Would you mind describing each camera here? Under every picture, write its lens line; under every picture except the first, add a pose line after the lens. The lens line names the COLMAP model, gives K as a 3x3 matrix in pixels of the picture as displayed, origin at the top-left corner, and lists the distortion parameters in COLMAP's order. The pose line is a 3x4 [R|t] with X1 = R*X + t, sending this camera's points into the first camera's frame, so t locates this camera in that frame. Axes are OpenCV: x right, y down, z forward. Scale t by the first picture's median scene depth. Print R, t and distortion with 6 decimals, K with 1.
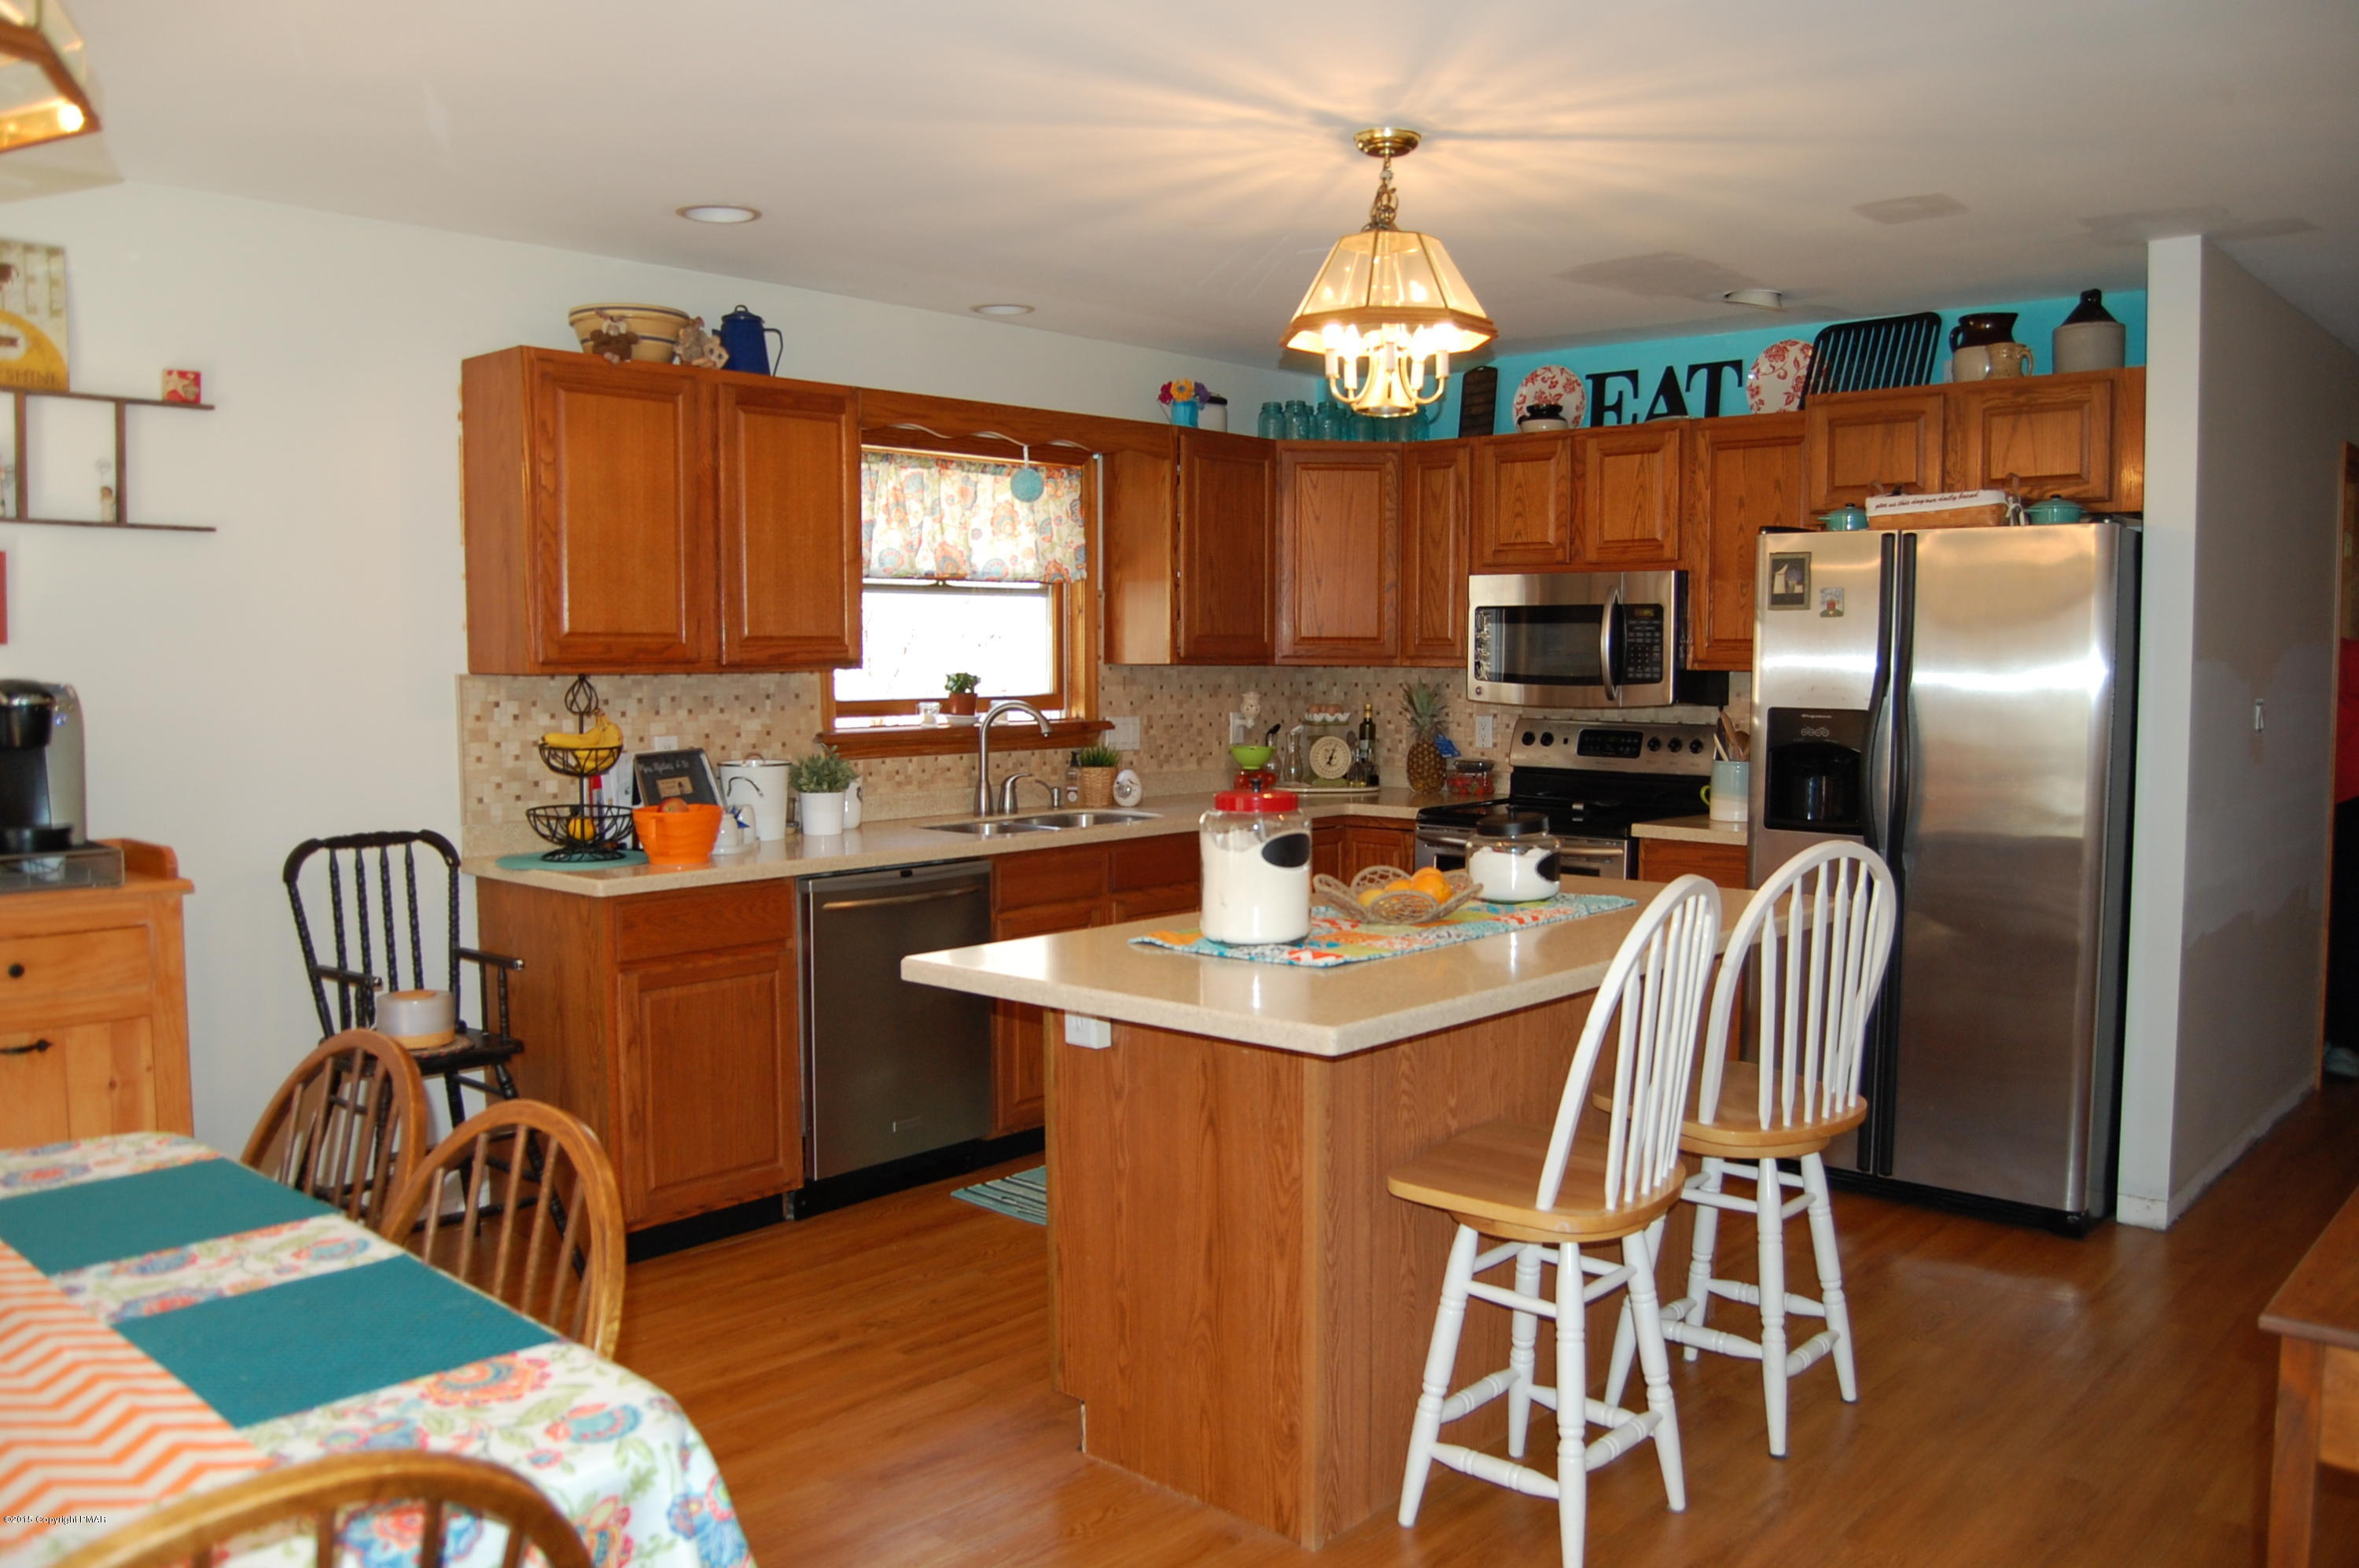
lens RADIAL K [[1800.1, 0, 1179.5], [0, 1800.1, 784.0], [0, 0, 1]] dist [-0.077582, 0.017234]
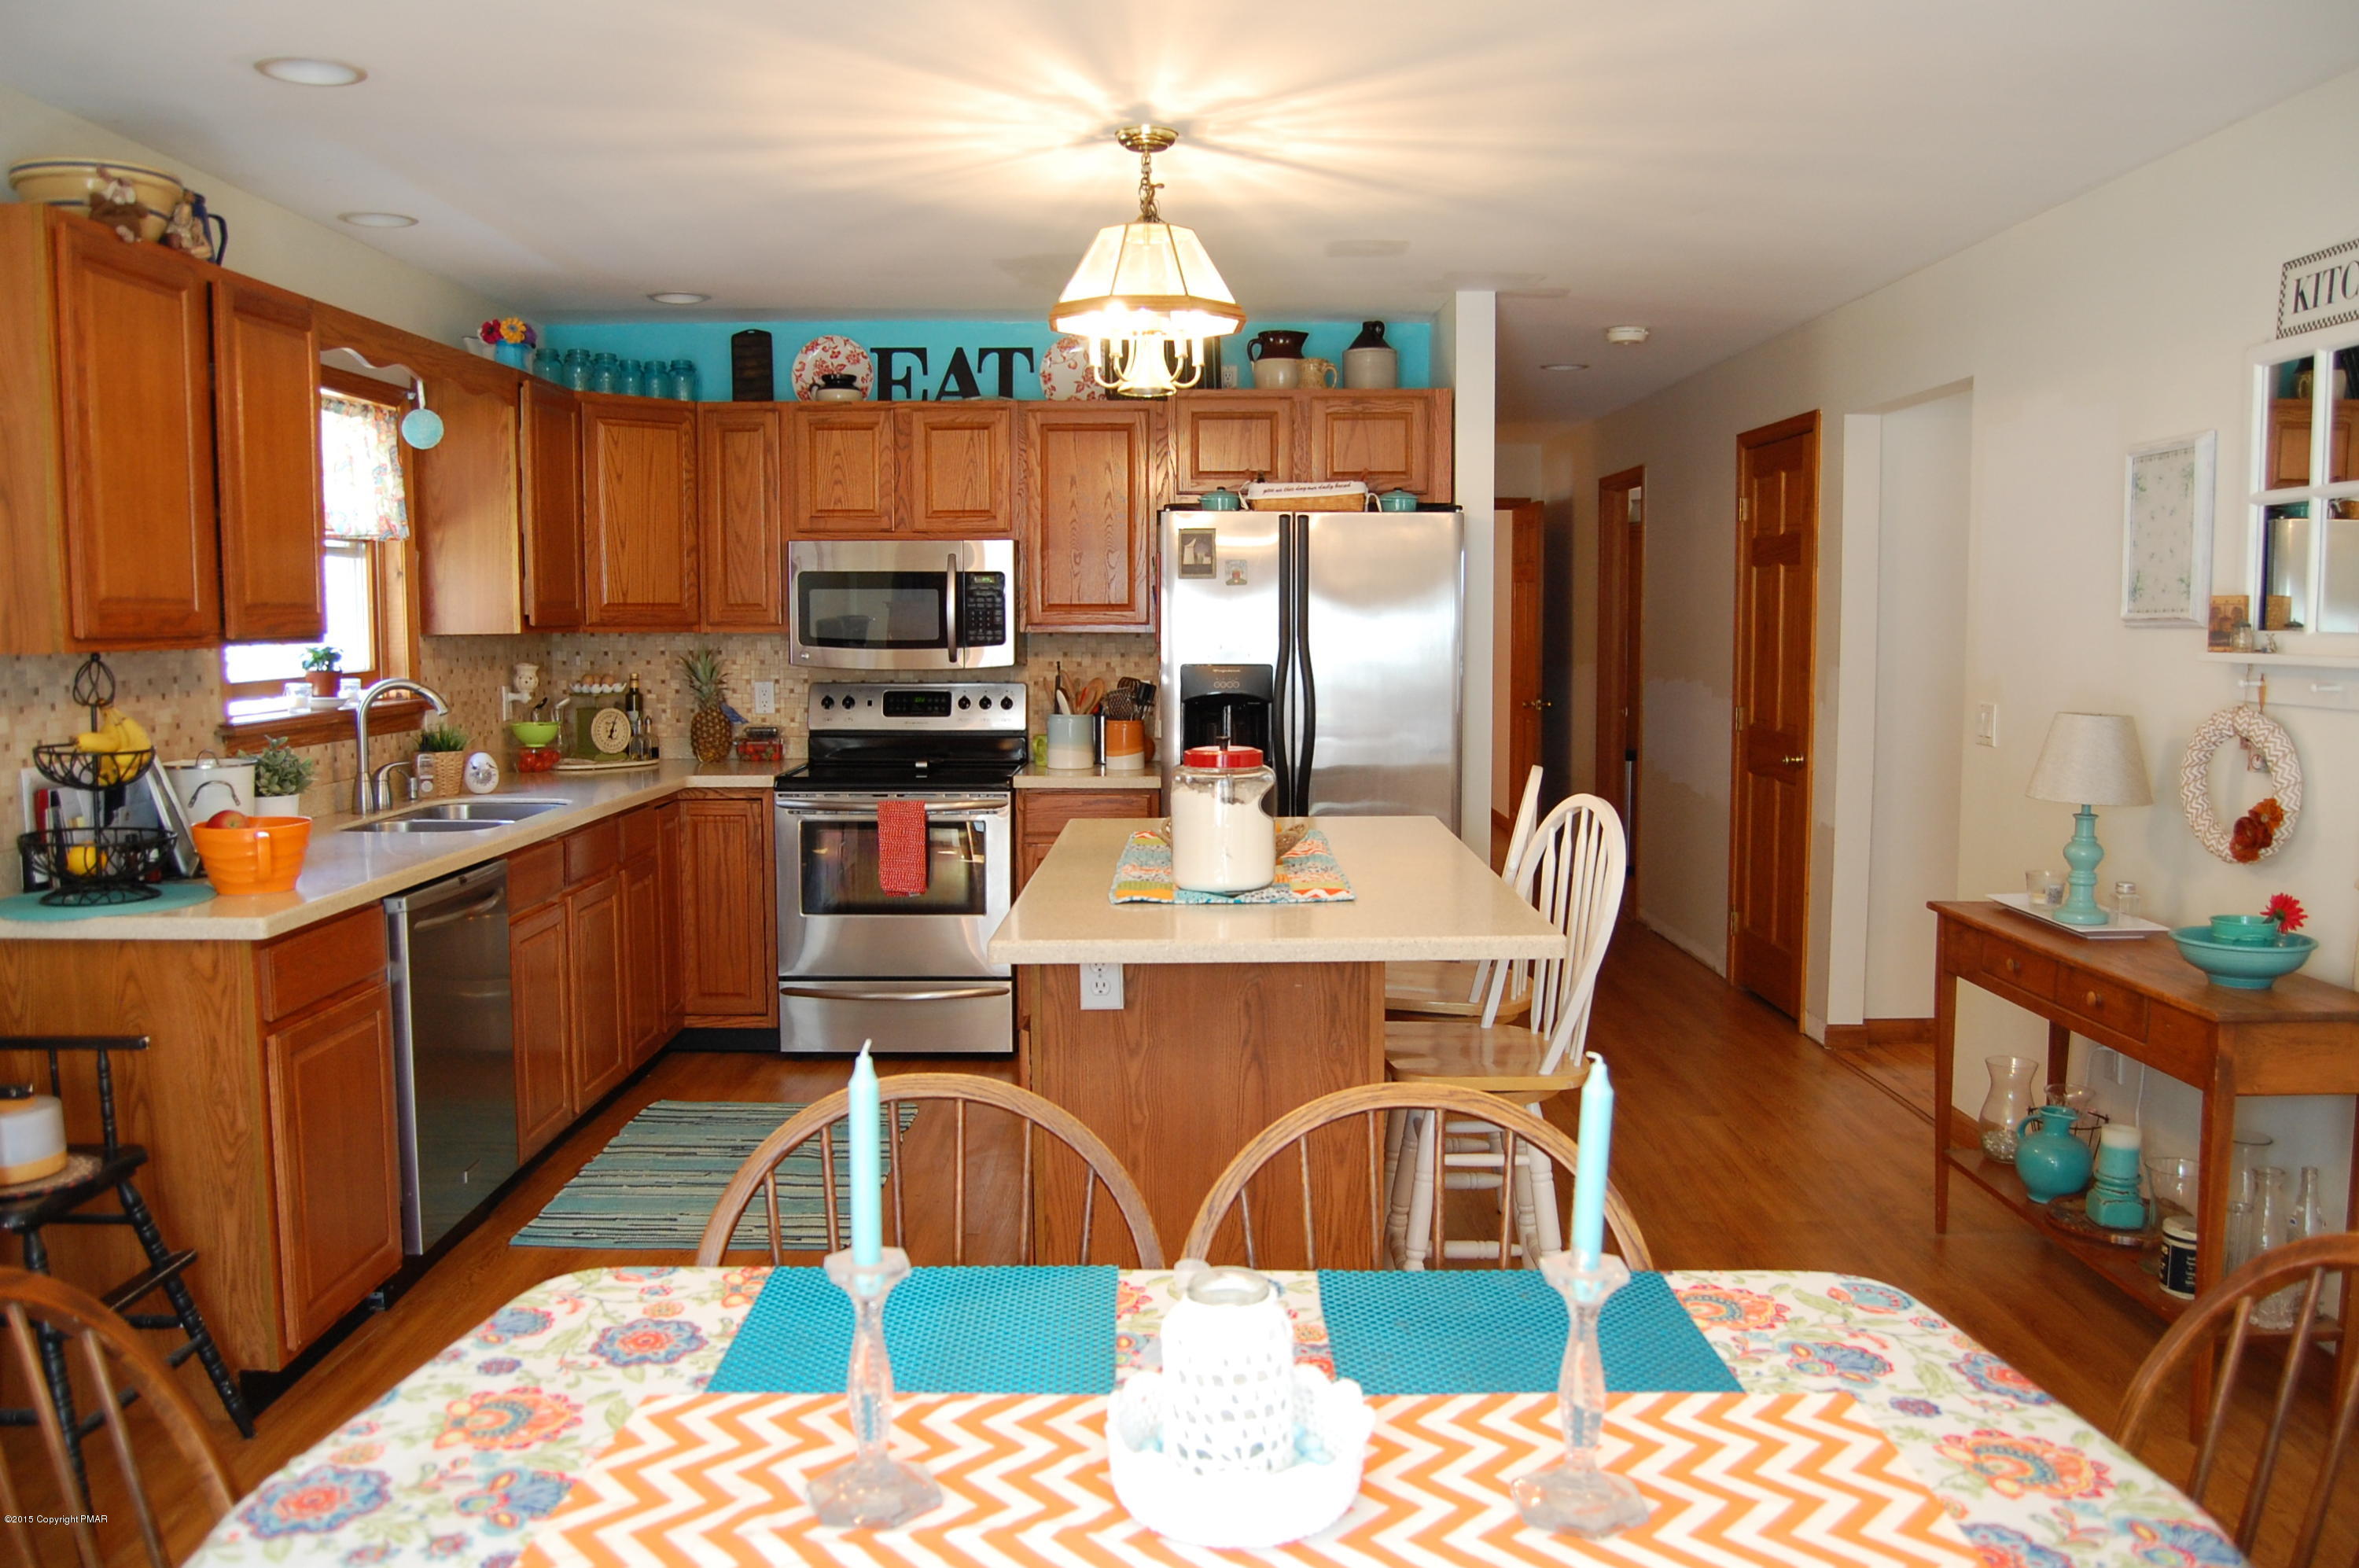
lens RADIAL K [[1800.1, 0, 1179.5], [0, 1800.1, 784.0], [0, 0, 1]] dist [-0.077582, 0.017234]
pose [[0.755236, -0.063666, 0.652354, -0.366076], [0.050912, 0.997963, 0.038454, -0.009142], [-0.653473, 0.004171, 0.756939, 0.113229]]
